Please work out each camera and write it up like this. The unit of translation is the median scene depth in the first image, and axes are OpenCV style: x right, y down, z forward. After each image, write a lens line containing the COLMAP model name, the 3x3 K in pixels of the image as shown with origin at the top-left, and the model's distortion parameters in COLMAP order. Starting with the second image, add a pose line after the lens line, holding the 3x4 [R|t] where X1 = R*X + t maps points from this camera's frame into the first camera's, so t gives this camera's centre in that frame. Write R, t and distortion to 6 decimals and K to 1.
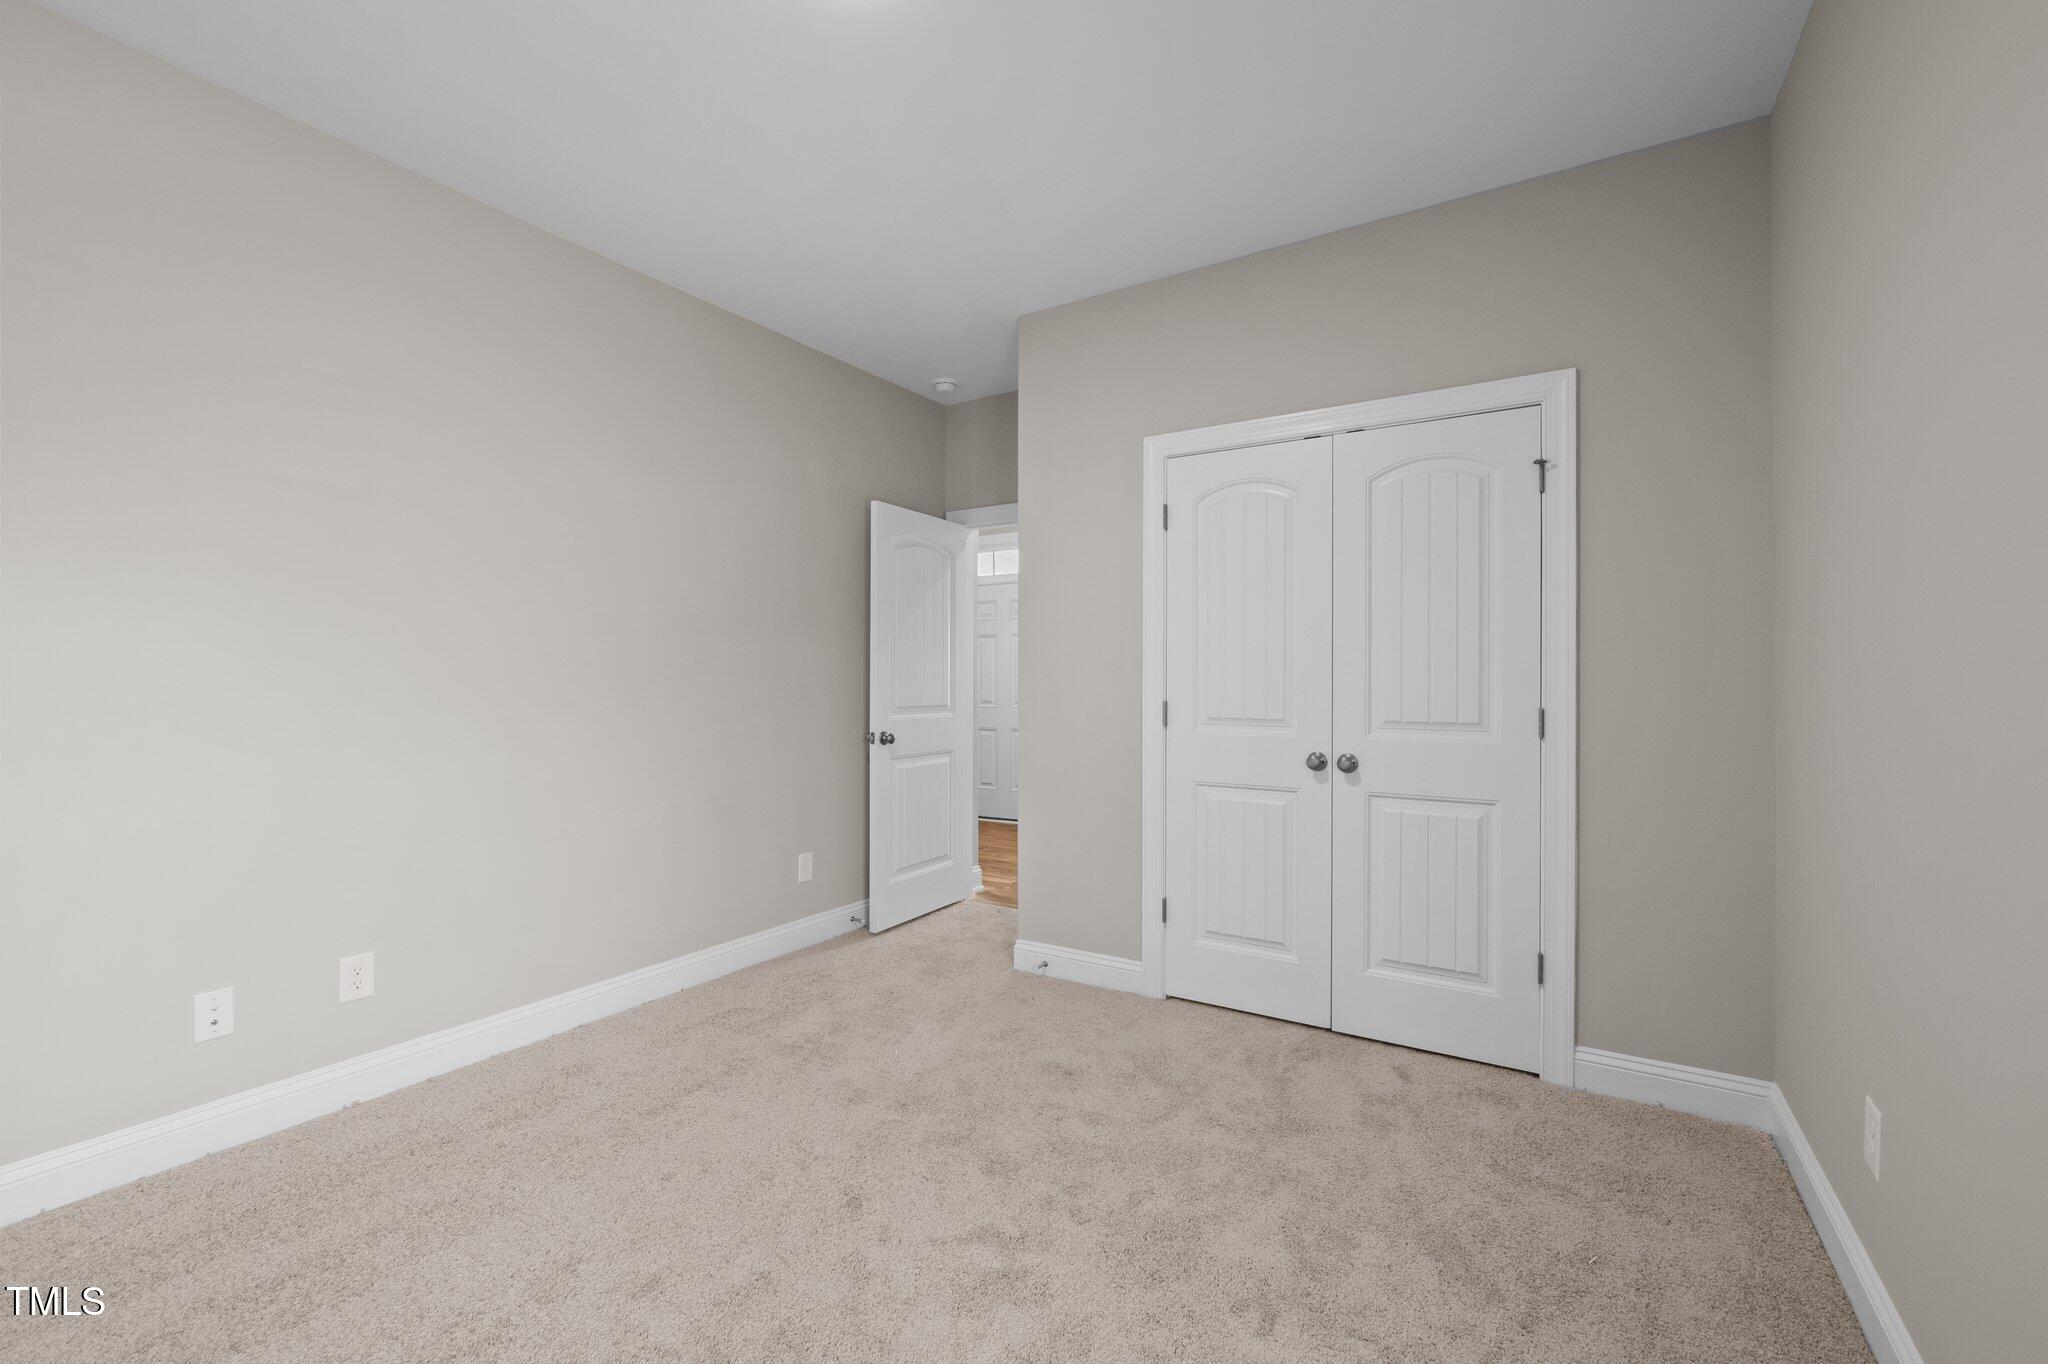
lens RADIAL K [[843.9, 0, 1046.4], [0, 843.9, 667.9], [0, 0, 1]] dist [0.000942, 0.000178]
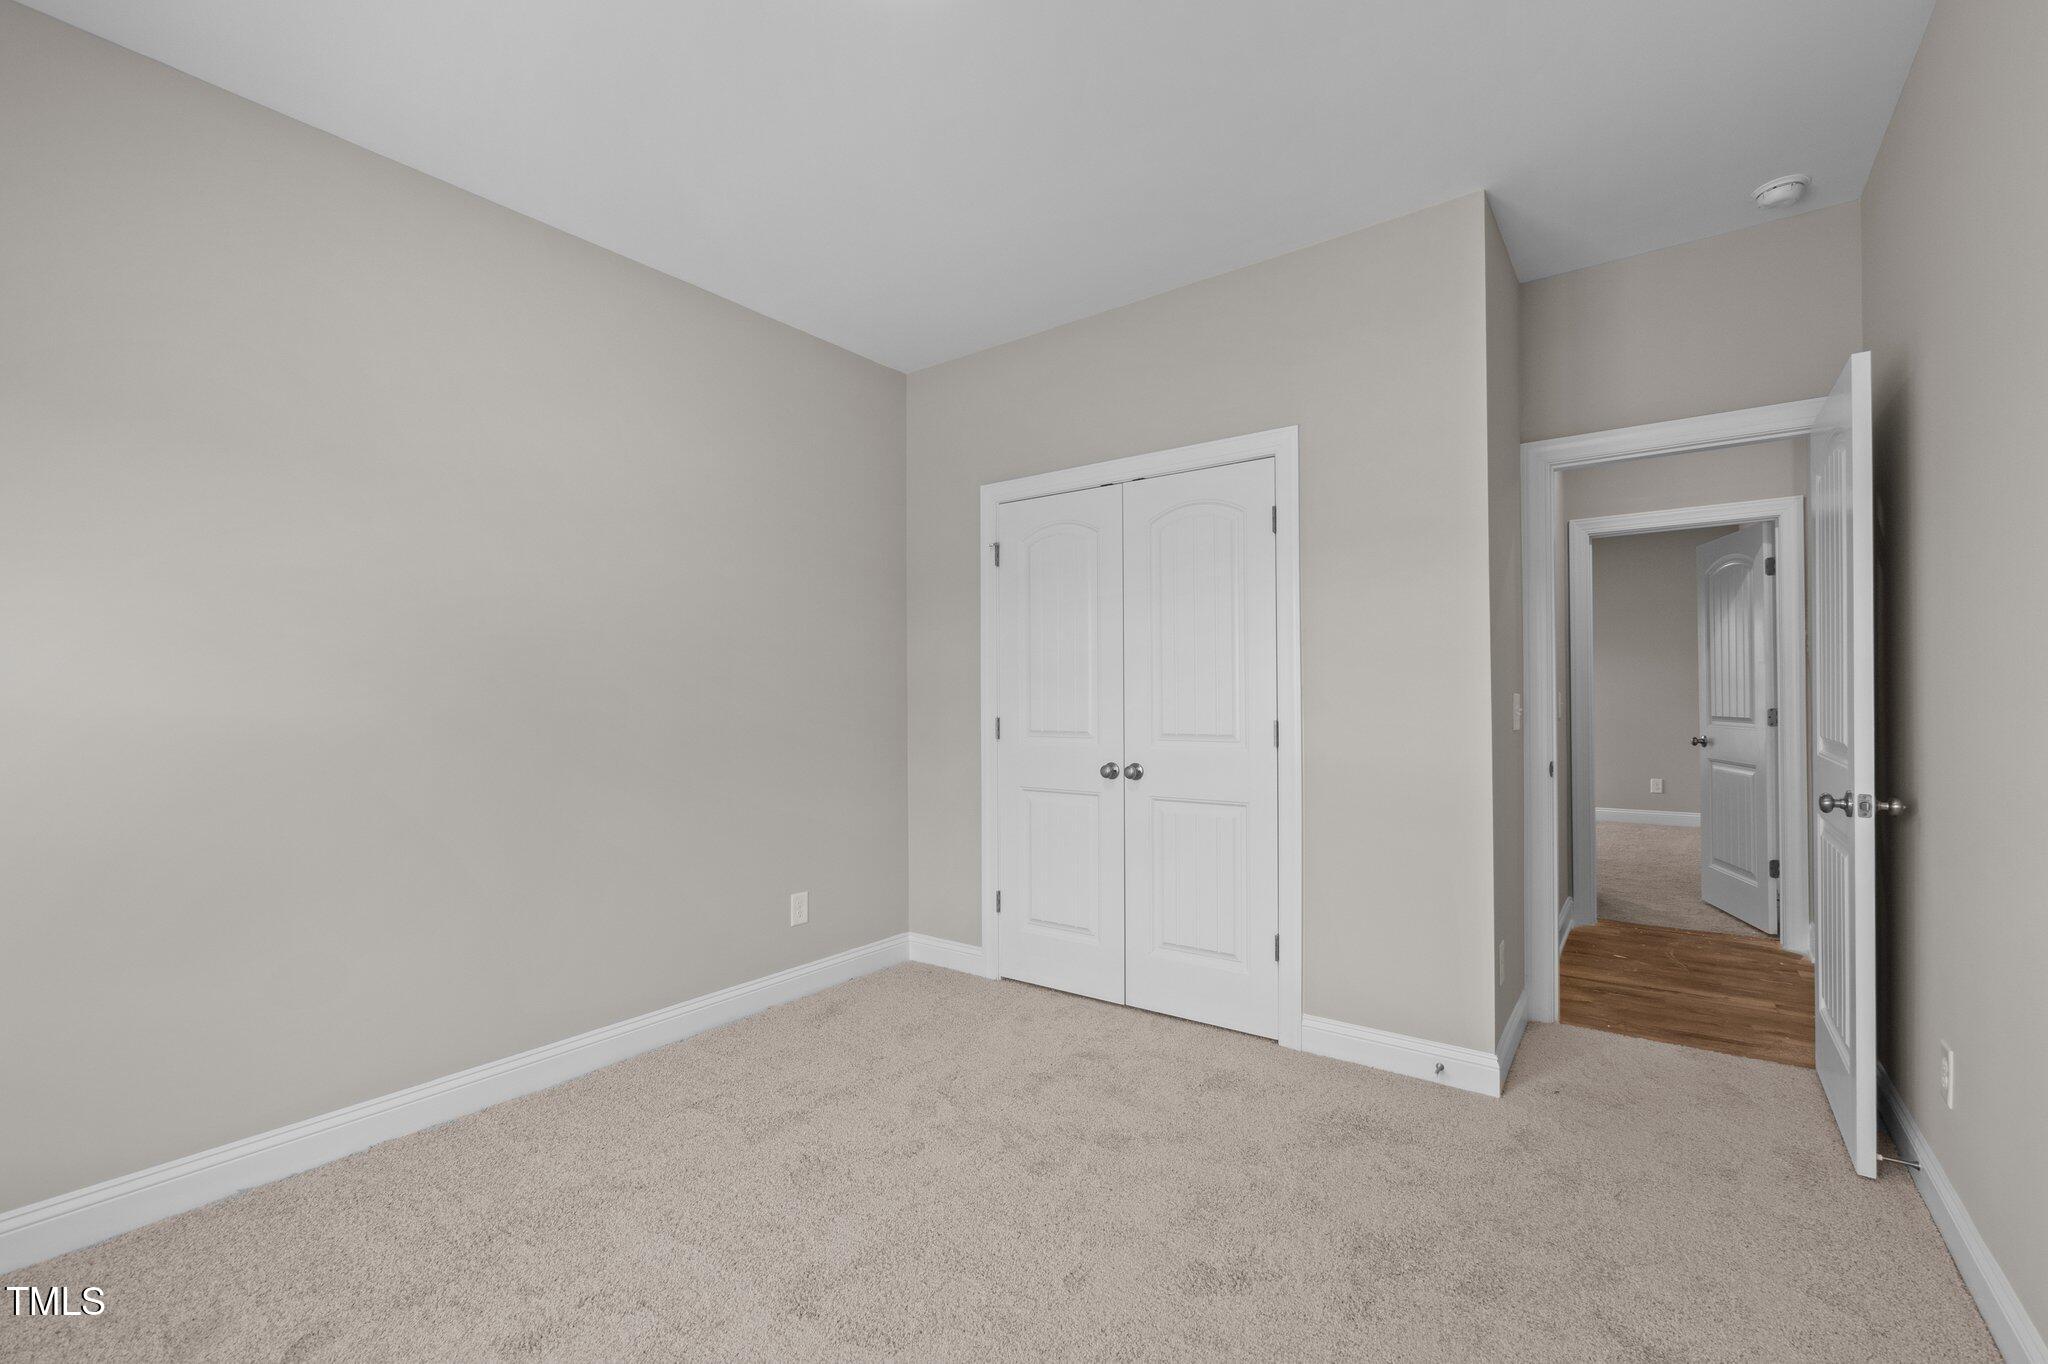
lens RADIAL K [[870.7, 0, 1024.0], [0, 870.7, 682.0], [0, 0, 1]] dist [-0.000554, -0.000078]
pose [[0.996282, -0.011310, -0.085408, 0.282472], [0.010887, 0.999926, -0.005406, -0.001923], [0.085462, 0.004456, 0.996331, -0.169171]]
